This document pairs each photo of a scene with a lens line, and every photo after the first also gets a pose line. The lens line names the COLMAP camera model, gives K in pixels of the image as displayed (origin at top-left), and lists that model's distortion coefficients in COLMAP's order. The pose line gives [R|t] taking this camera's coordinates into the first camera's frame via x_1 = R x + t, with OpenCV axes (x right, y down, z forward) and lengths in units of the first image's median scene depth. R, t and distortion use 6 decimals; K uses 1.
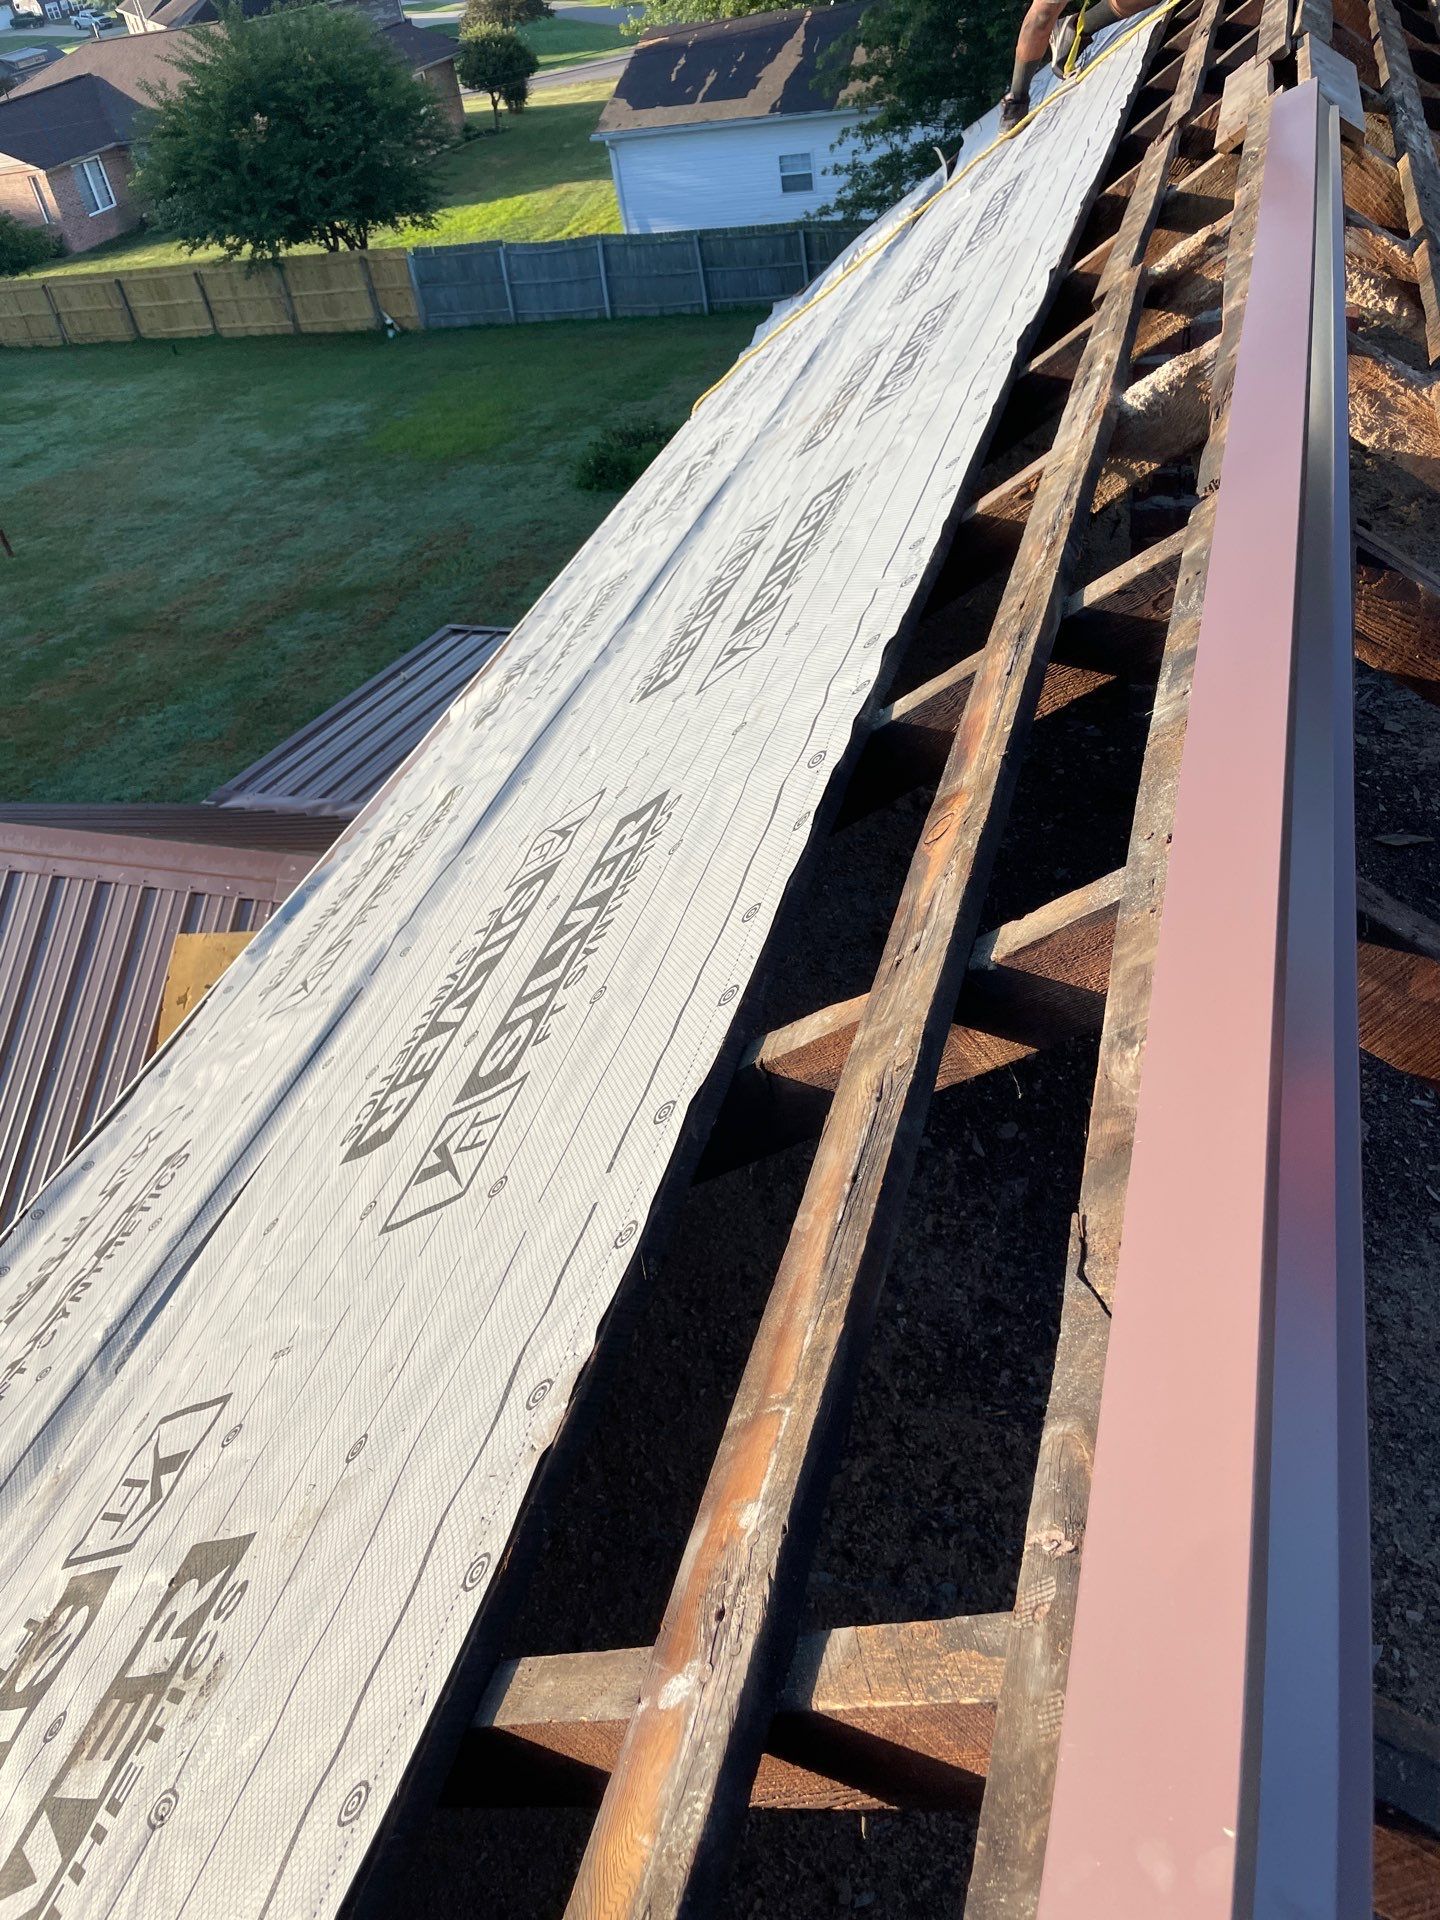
lens RADIAL K [[1487.9, 0, 714.2], [0, 1487.9, 967.6], [0, 0, 1]] dist [0.077783, -0.121649]
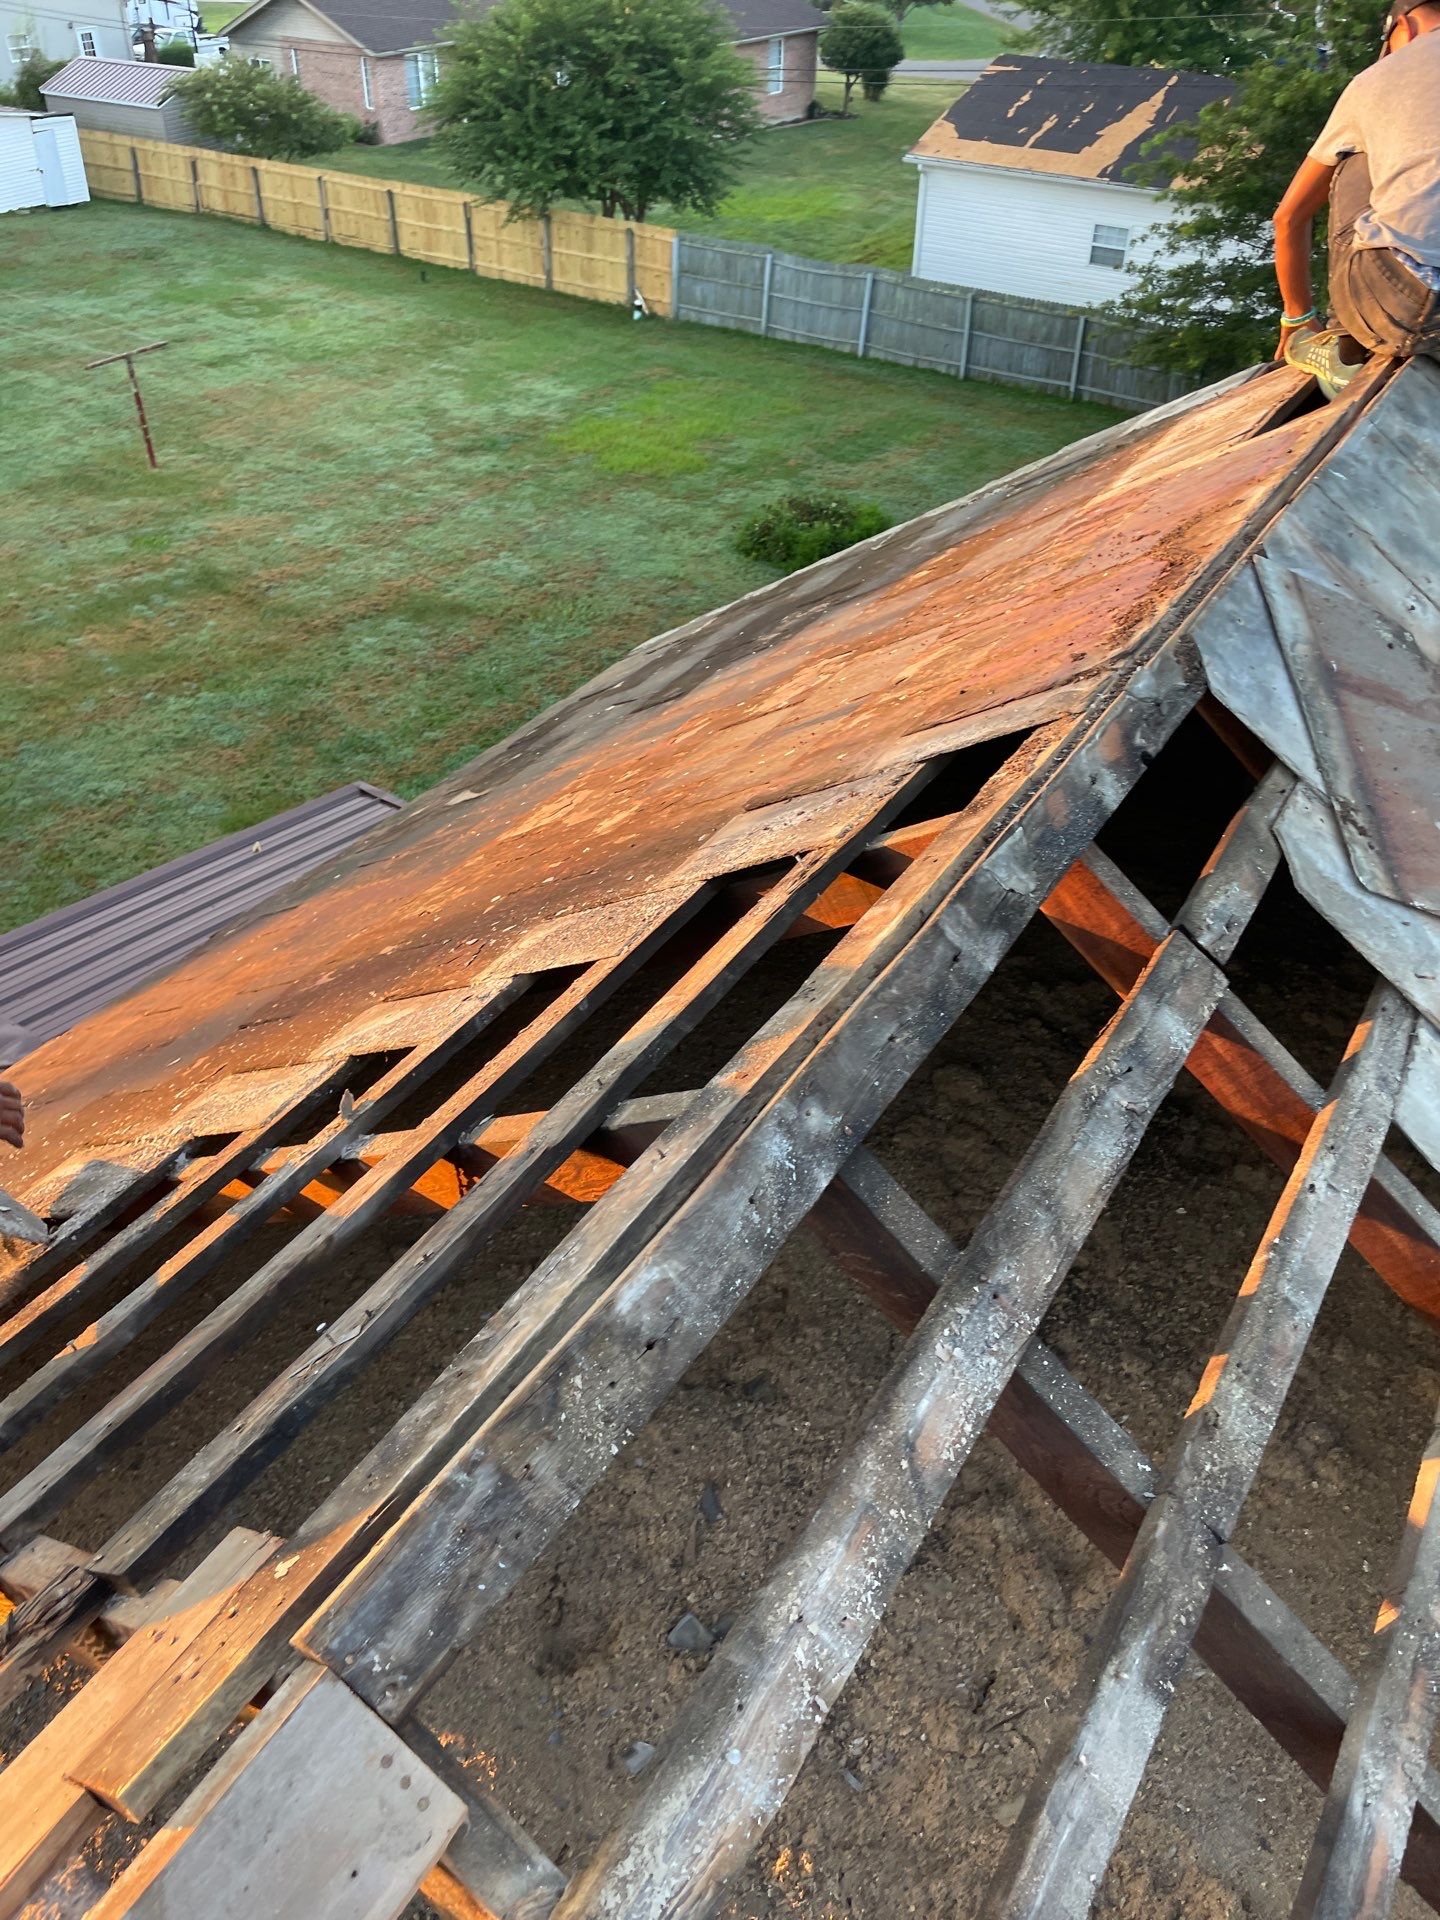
lens RADIAL K [[1487.9, 0, 719.2], [0, 1487.9, 944.4], [0, 0, 1]] dist [0.077783, -0.121649]
pose [[0.954530, 0.277985, -0.107689, 0.049461], [-0.277224, 0.960547, 0.022276, -0.085610], [0.109633, 0.008591, 0.993935, 0.080988]]
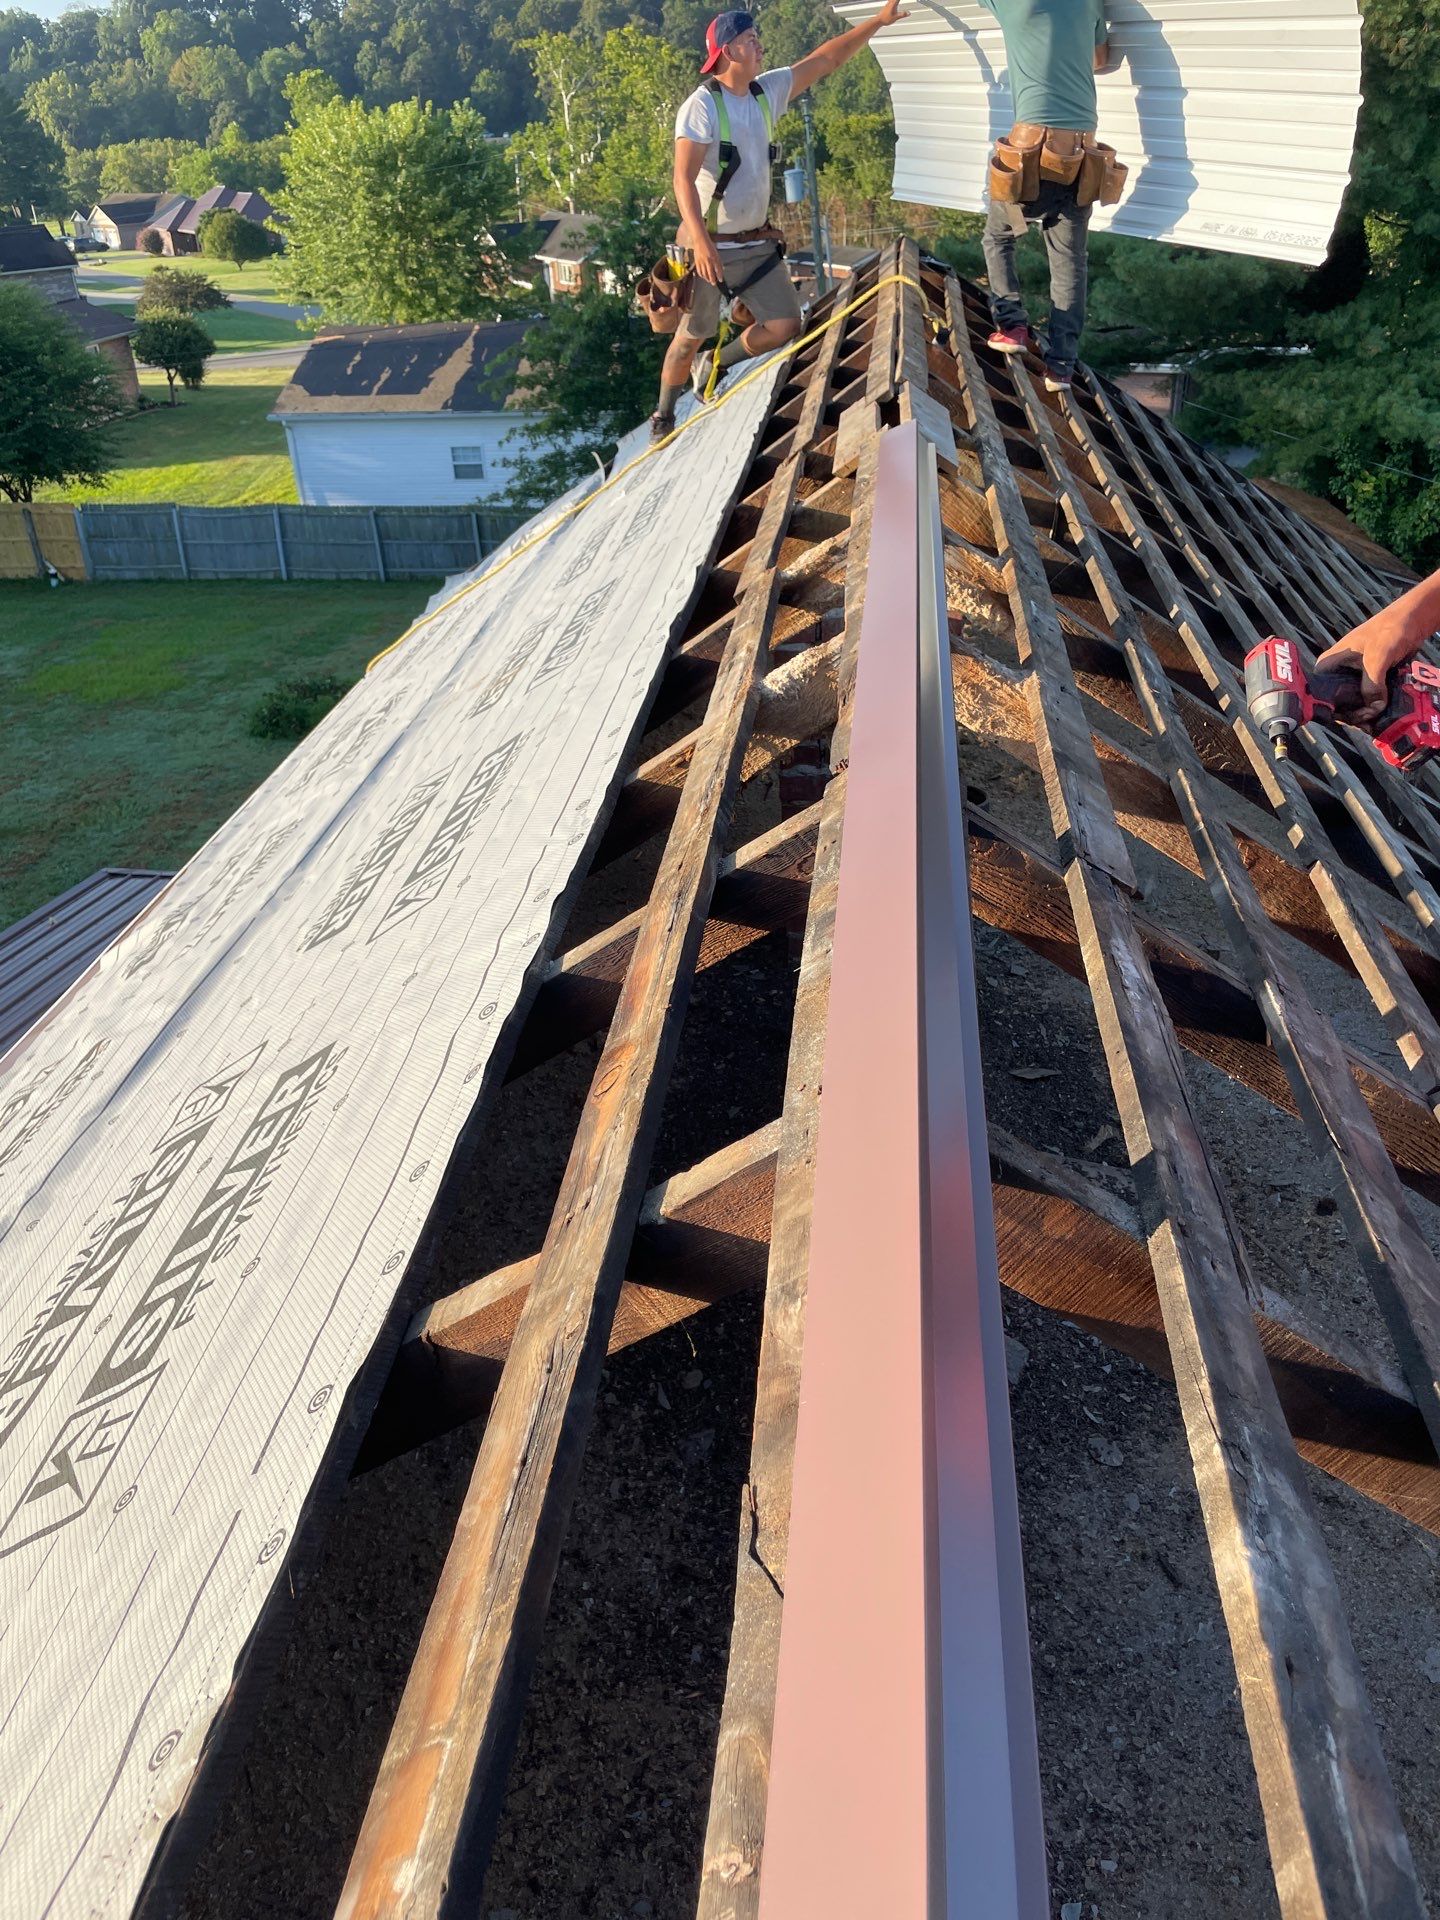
lens RADIAL K [[1487.9, 0, 723.3], [0, 1487.9, 944.7], [0, 0, 1]] dist [0.077783, -0.121649]
pose [[0.972906, -0.002897, 0.231184, -0.014385], [0.046869, 0.981631, -0.184943, 0.015603], [-0.226401, 0.190767, 0.955170, -0.000870]]
